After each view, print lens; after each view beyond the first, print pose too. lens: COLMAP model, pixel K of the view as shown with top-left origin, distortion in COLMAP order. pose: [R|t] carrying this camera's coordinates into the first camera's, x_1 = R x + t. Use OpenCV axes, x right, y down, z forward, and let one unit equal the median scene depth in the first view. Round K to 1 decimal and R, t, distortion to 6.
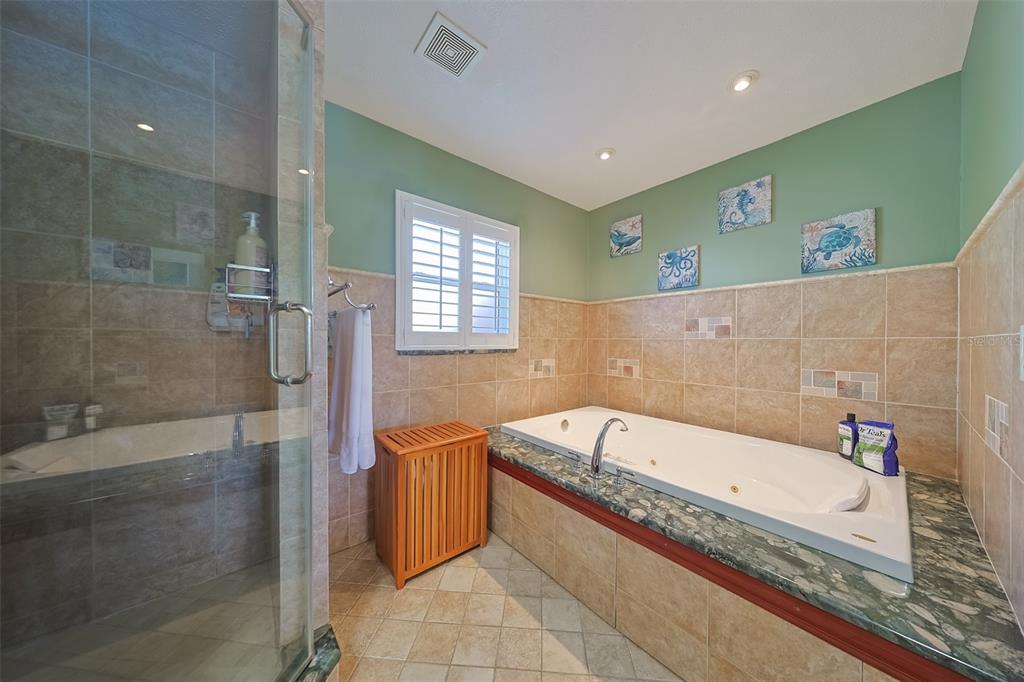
lens RADIAL K [[320.9, 0, 515.8], [0, 320.9, 343.8], [0, 0, 1]] dist [-0.000729, -0.000118]
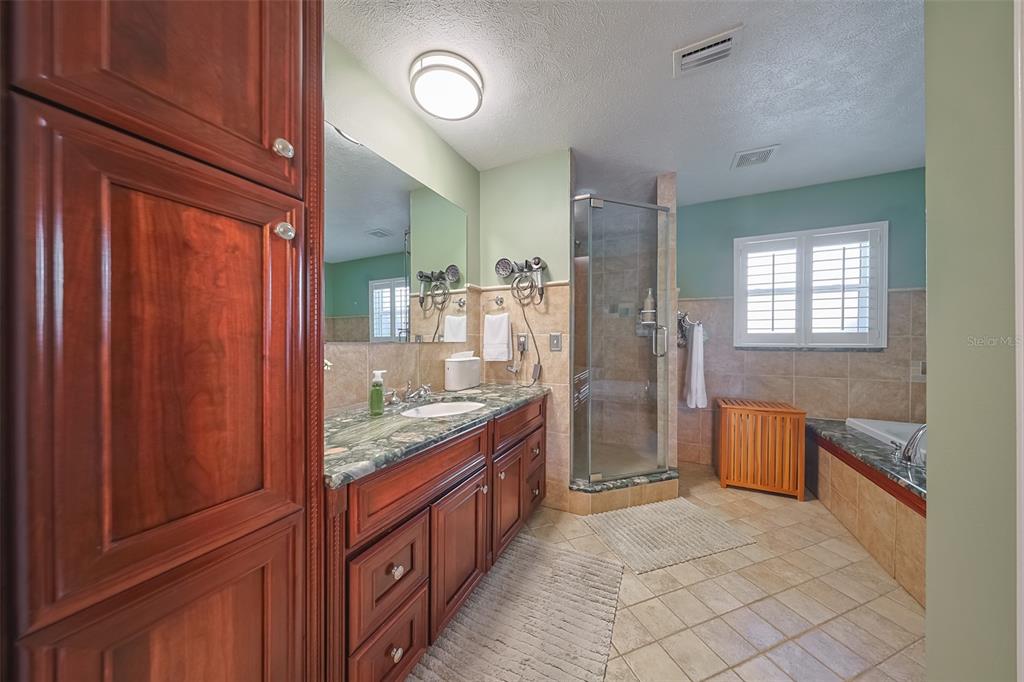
lens RADIAL K [[320.9, 0, 515.8], [0, 320.9, 343.8], [0, 0, 1]] dist [-0.000729, -0.000118]
pose [[0.430121, 0.003841, -0.902763, 0.538260], [-0.004031, 0.999989, 0.002334, 0.008657], [0.902762, 0.002636, 0.430132, -0.550939]]
